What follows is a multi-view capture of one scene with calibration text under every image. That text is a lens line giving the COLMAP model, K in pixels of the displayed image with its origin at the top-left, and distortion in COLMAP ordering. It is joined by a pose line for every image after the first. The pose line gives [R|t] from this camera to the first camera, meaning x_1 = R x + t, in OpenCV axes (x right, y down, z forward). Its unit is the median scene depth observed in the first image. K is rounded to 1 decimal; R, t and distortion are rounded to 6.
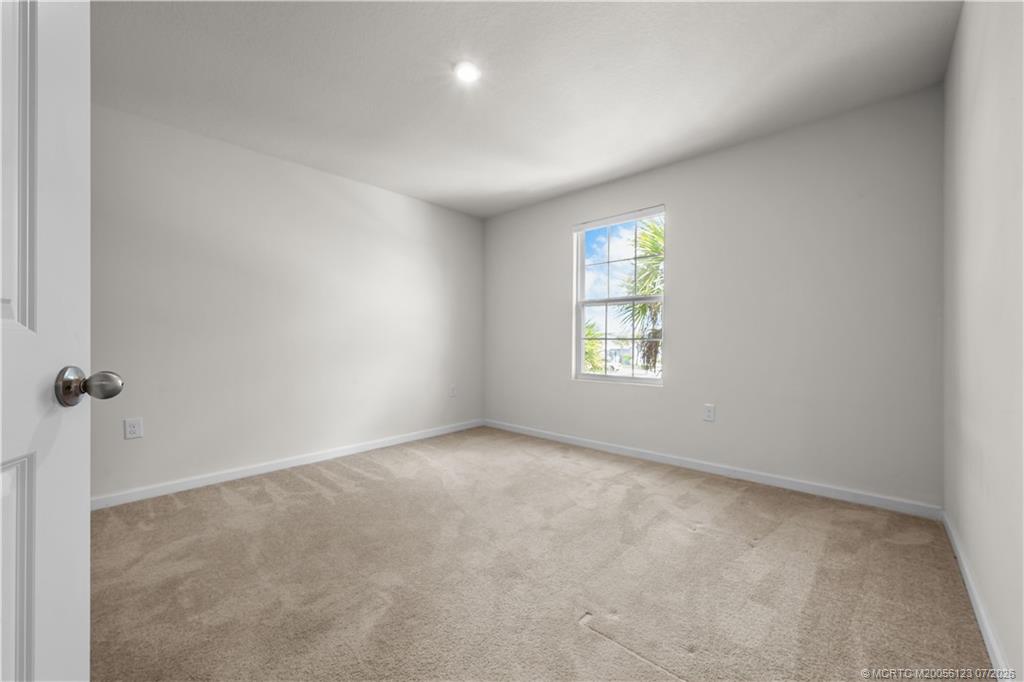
lens RADIAL K [[400.9, 0, 514.0], [0, 400.9, 339.5], [0, 0, 1]] dist [0.000011, 0.000036]
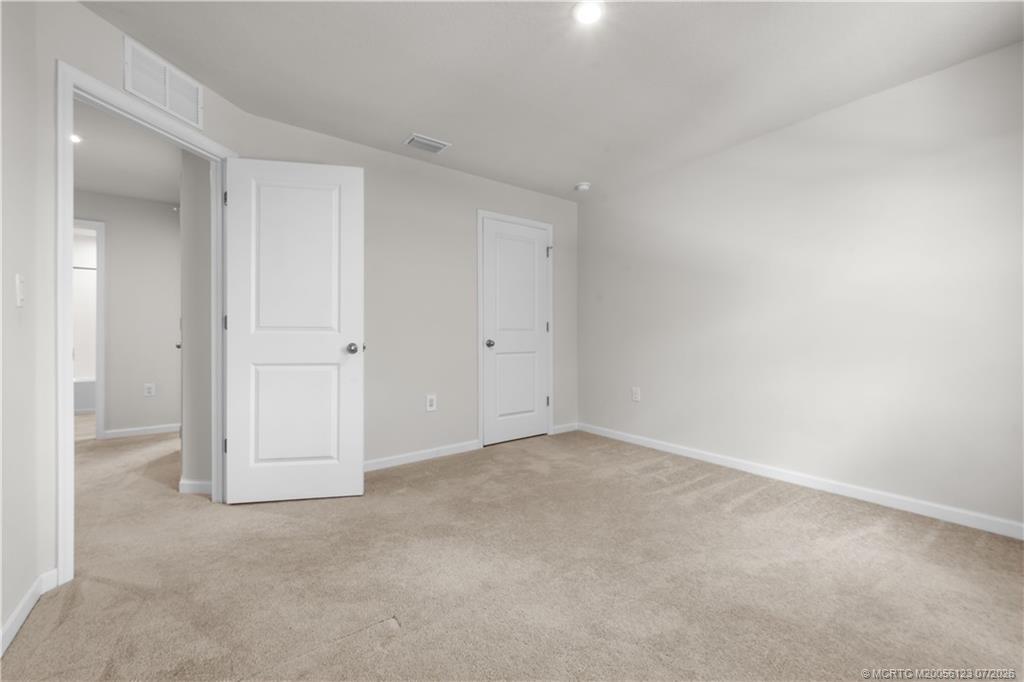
lens RADIAL K [[423.0, 0, 510.5], [0, 423.0, 336.5], [0, 0, 1]] dist [0.001266, 0.000050]
pose [[-0.200622, 0.006865, -0.979645, 0.589085], [0.007913, 0.999954, 0.005387, -0.000995], [0.979637, -0.006671, -0.200667, 0.777163]]
